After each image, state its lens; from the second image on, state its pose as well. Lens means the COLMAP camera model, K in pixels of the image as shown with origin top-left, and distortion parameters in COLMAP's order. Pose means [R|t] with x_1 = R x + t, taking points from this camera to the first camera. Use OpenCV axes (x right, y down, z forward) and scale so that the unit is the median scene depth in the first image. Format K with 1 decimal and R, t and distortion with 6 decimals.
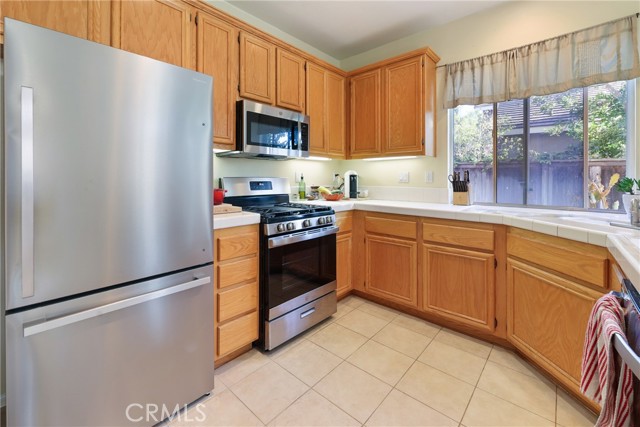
lens RADIAL K [[277.8, 0, 297.2], [0, 277.8, 180.4], [0, 0, 1]] dist [-0.000690, 0.000135]
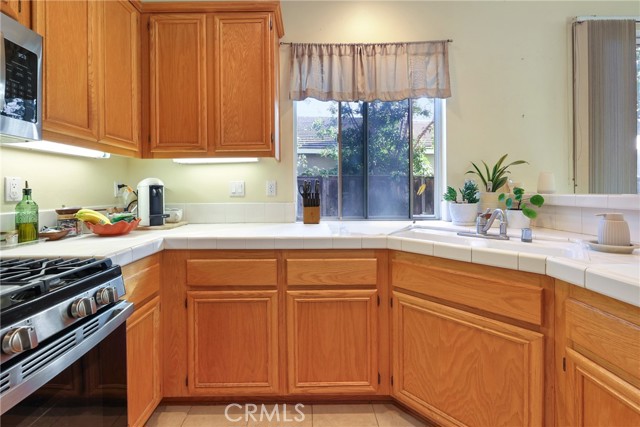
lens RADIAL K [[264.9, 0, 306.6], [0, 264.9, 189.6], [0, 0, 1]] dist [-0.000937, -0.000134]
pose [[0.722846, -0.007652, 0.690967, 0.059144], [0.016750, 0.999839, -0.006450, -0.003295], [-0.690806, 0.016236, 0.722858, 0.491799]]
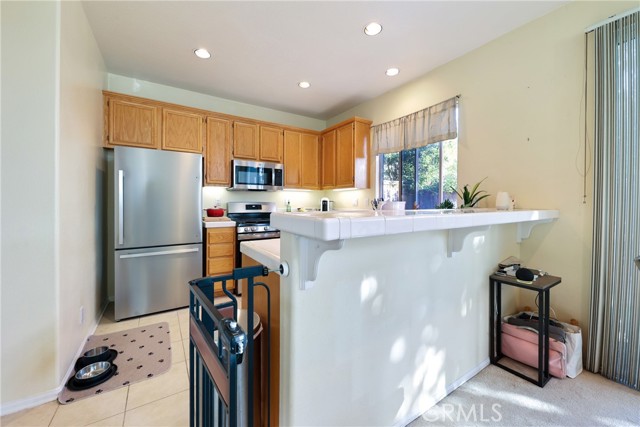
lens RADIAL K [[257.5, 0, 322.1], [0, 257.5, 204.5], [0, 0, 1]] dist [0.000664, 0.000061]
pose [[0.975464, 0.001820, -0.220152, 0.630704], [-0.002779, 0.999988, -0.004047, 0.008363], [0.220142, 0.004560, 0.975457, -0.437363]]
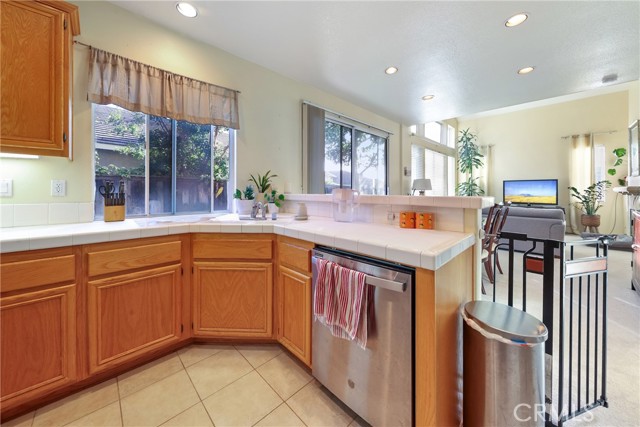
lens RADIAL K [[229.7, 0, 318.0], [0, 229.7, 190.9], [0, 0, 1]] dist [0.000118, -0.000156]
pose [[0.033569, -0.003745, 0.999429, -0.106396], [0.008426, 0.999959, 0.003464, -0.002478], [-0.999401, 0.008305, 0.033599, 0.371096]]
